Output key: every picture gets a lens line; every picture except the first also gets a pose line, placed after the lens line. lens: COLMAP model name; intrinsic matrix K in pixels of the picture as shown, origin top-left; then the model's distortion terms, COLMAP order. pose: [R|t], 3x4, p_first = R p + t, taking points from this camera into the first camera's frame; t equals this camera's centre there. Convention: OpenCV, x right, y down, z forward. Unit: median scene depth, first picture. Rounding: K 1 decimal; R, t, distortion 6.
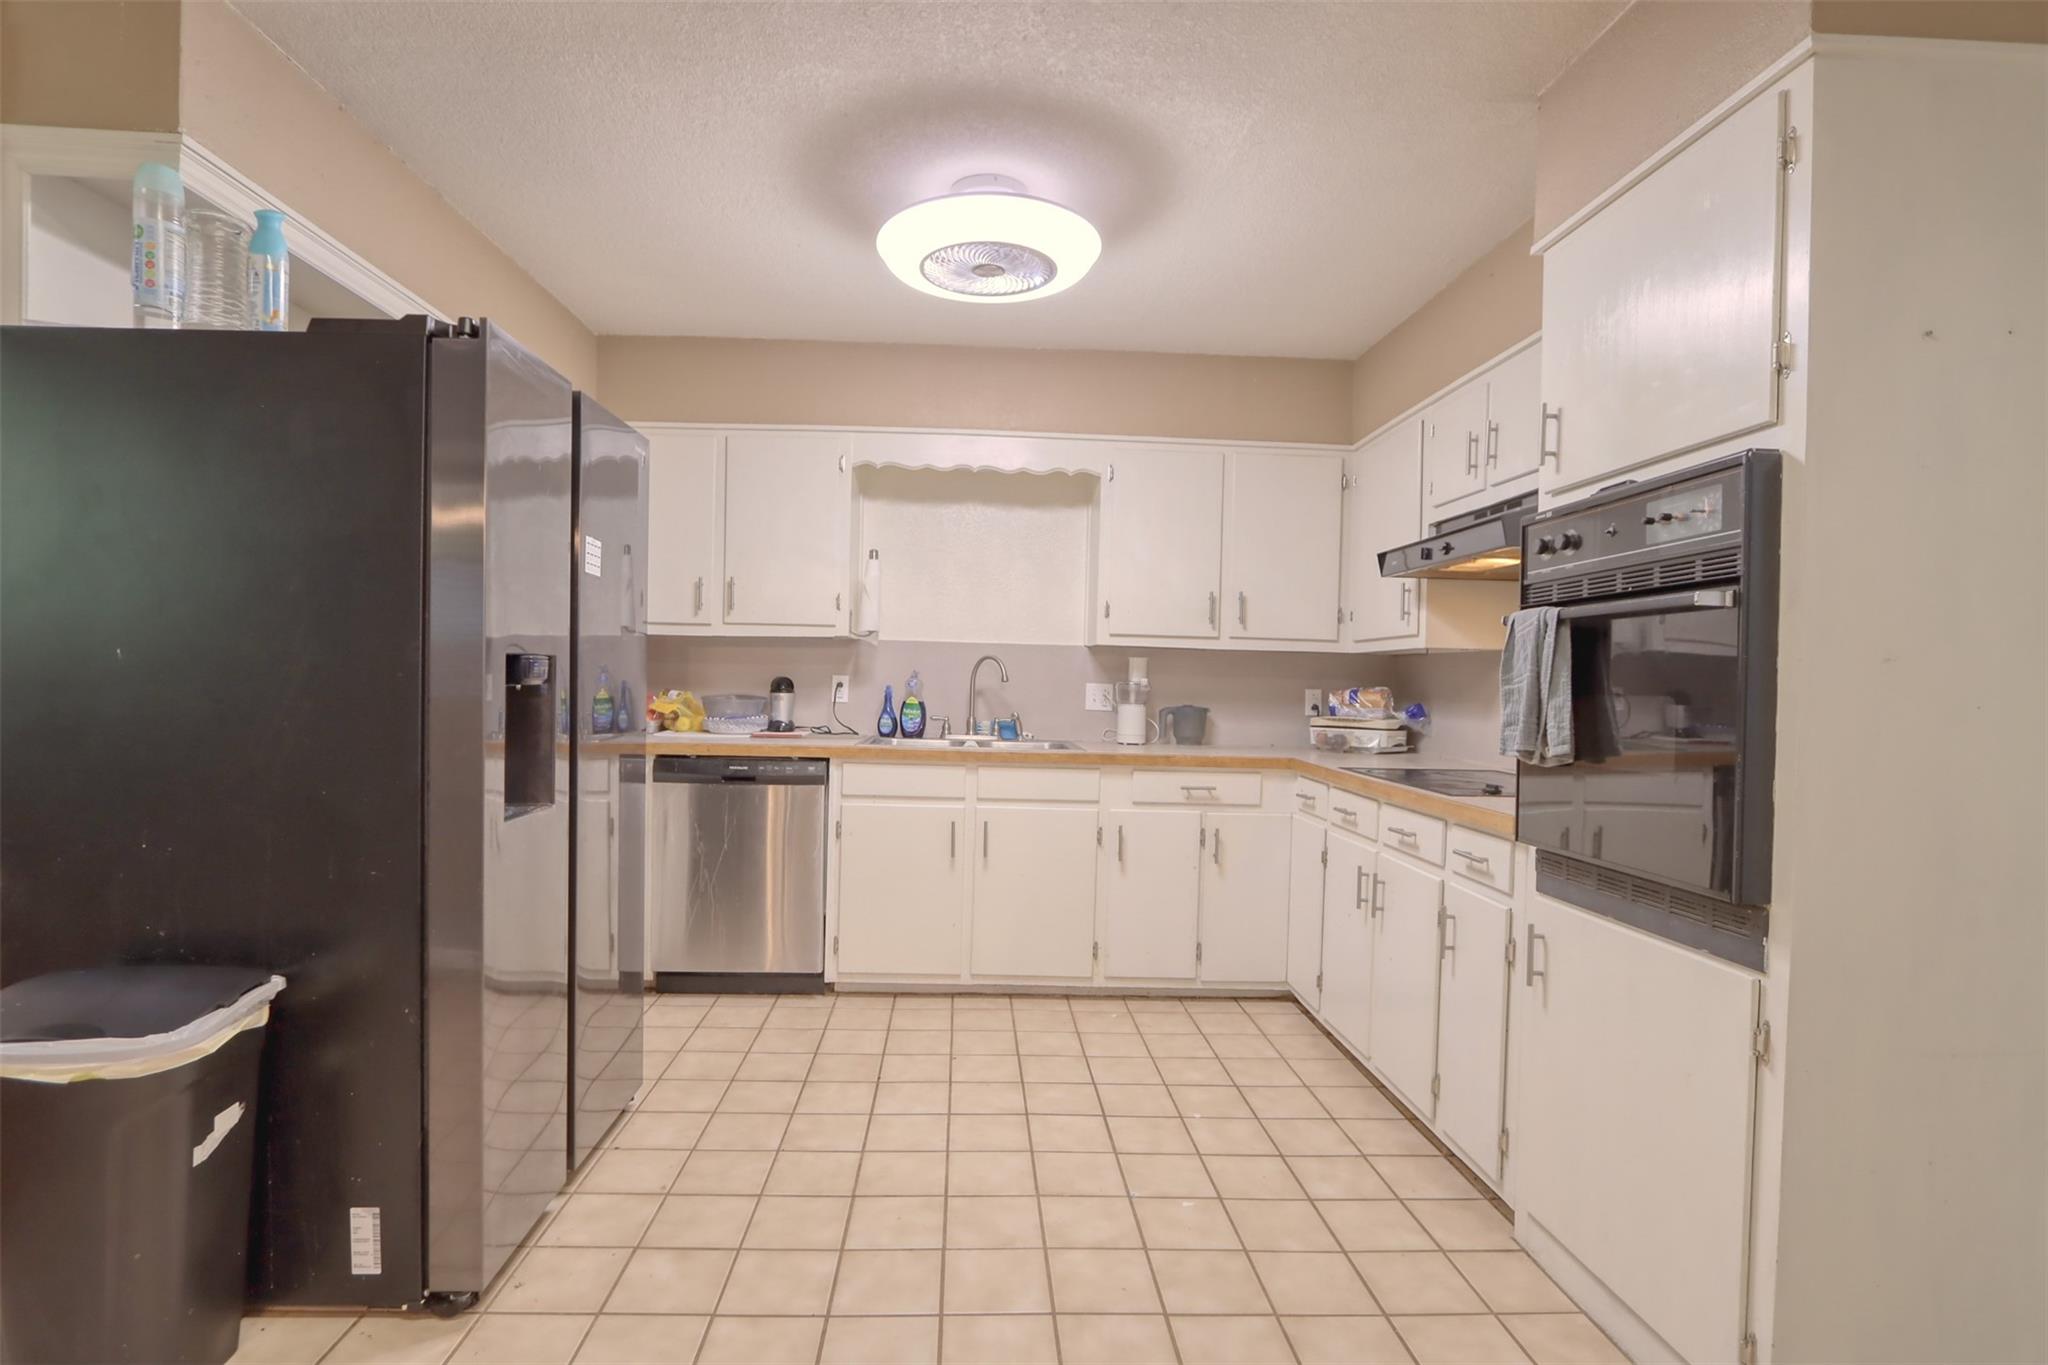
lens RADIAL K [[992.0, 0, 1001.5], [0, 992.0, 689.9], [0, 0, 1]] dist [-0.015958, 0.000736]
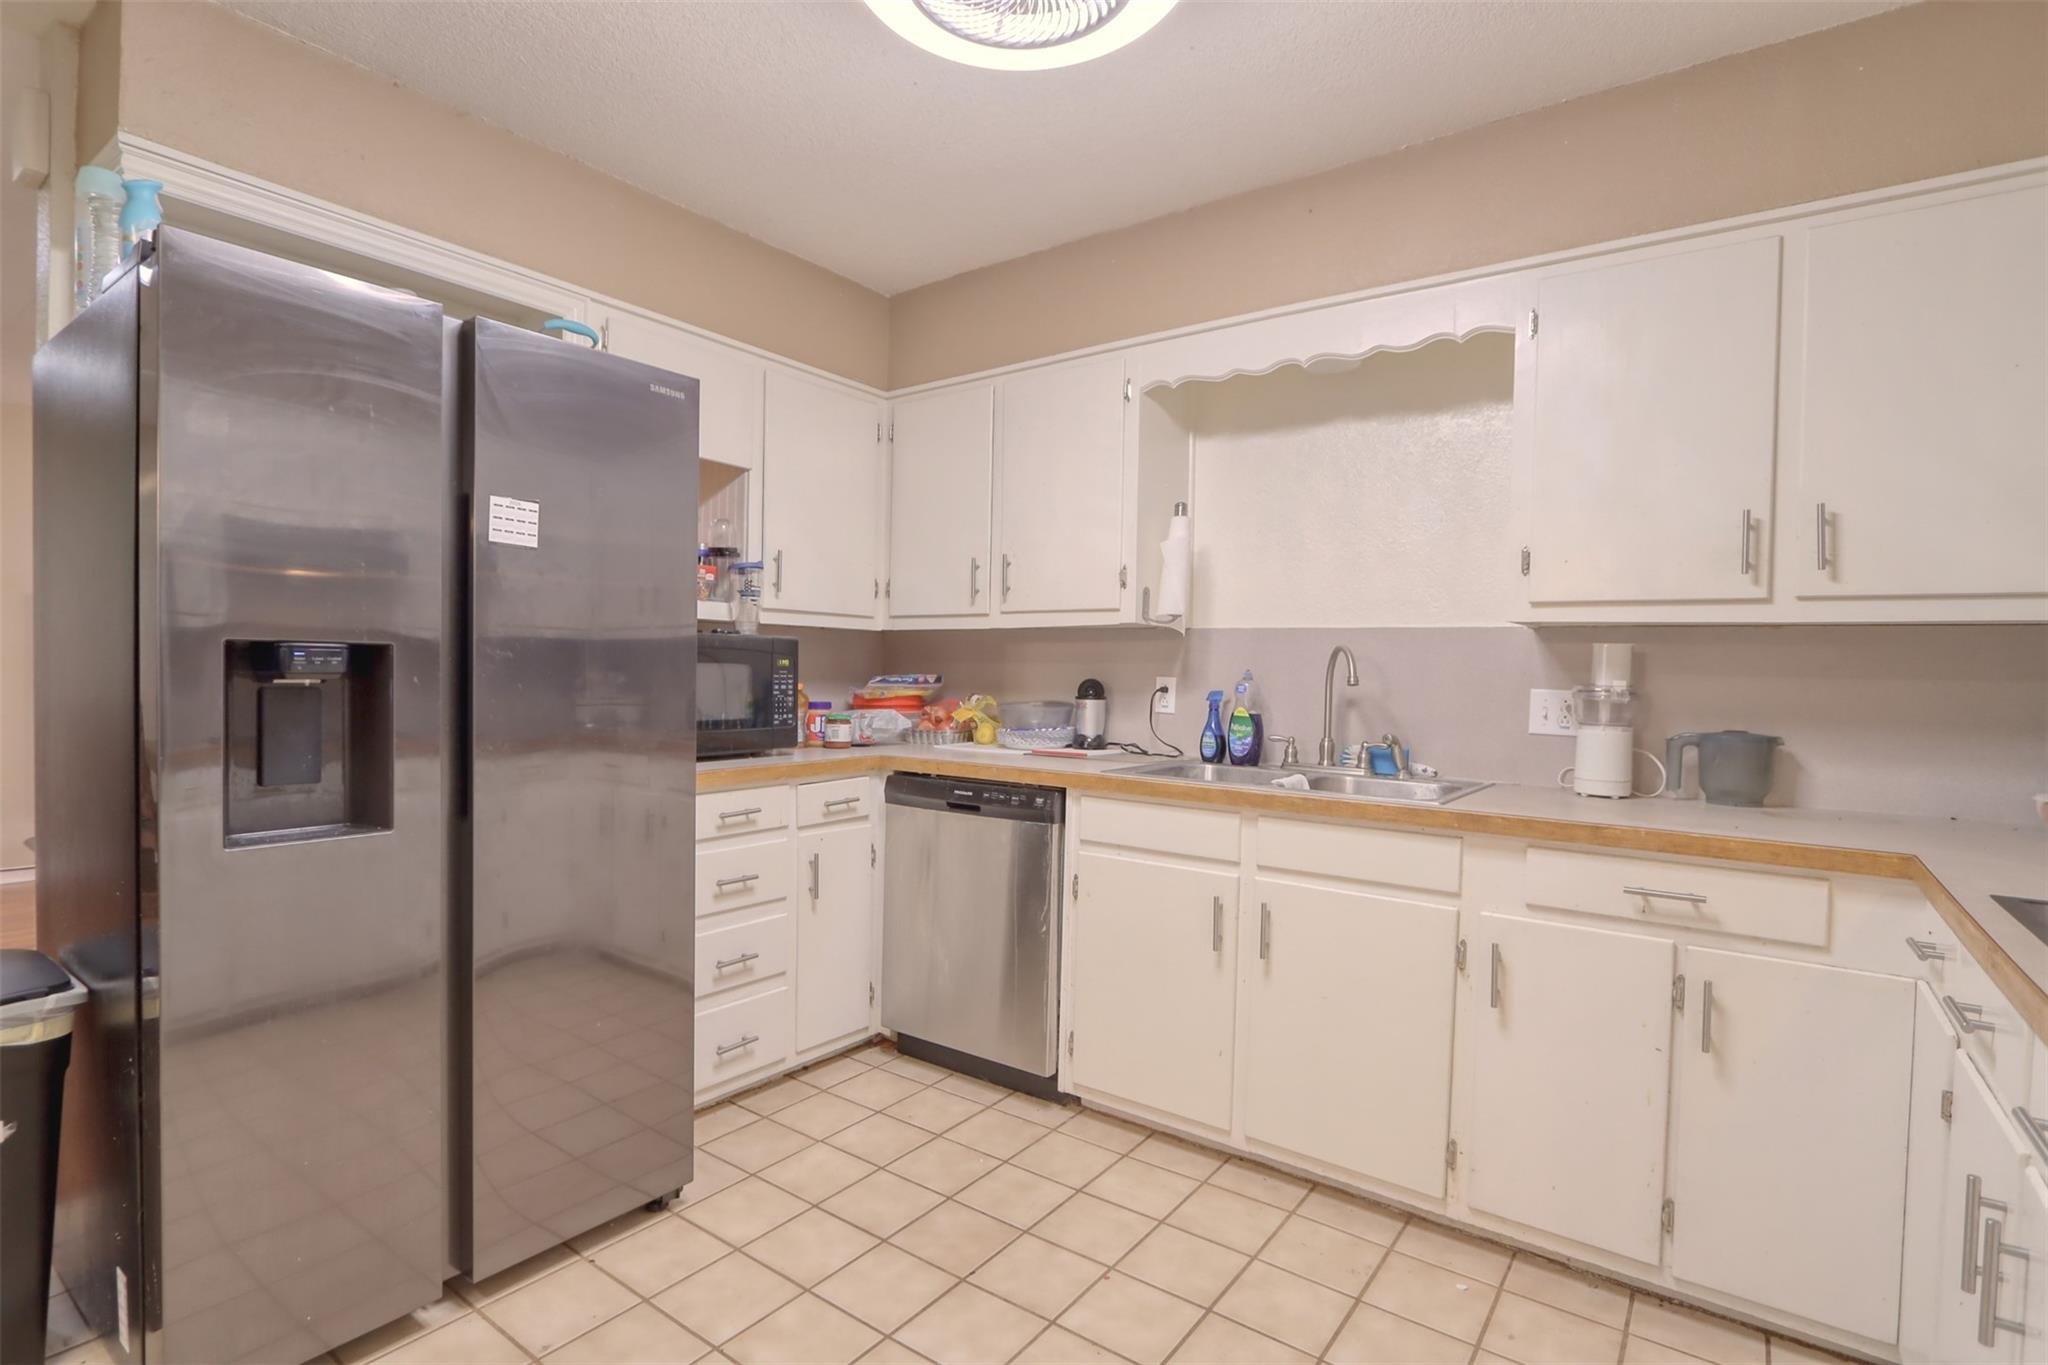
lens RADIAL K [[992.0, 0, 1001.5], [0, 992.0, 689.9], [0, 0, 1]] dist [-0.015958, 0.000736]
pose [[0.778409, 0.004774, -0.627740, 0.246889], [-0.011163, 0.999918, -0.006239, 0.001362], [0.627659, 0.011864, 0.778398, 0.389133]]
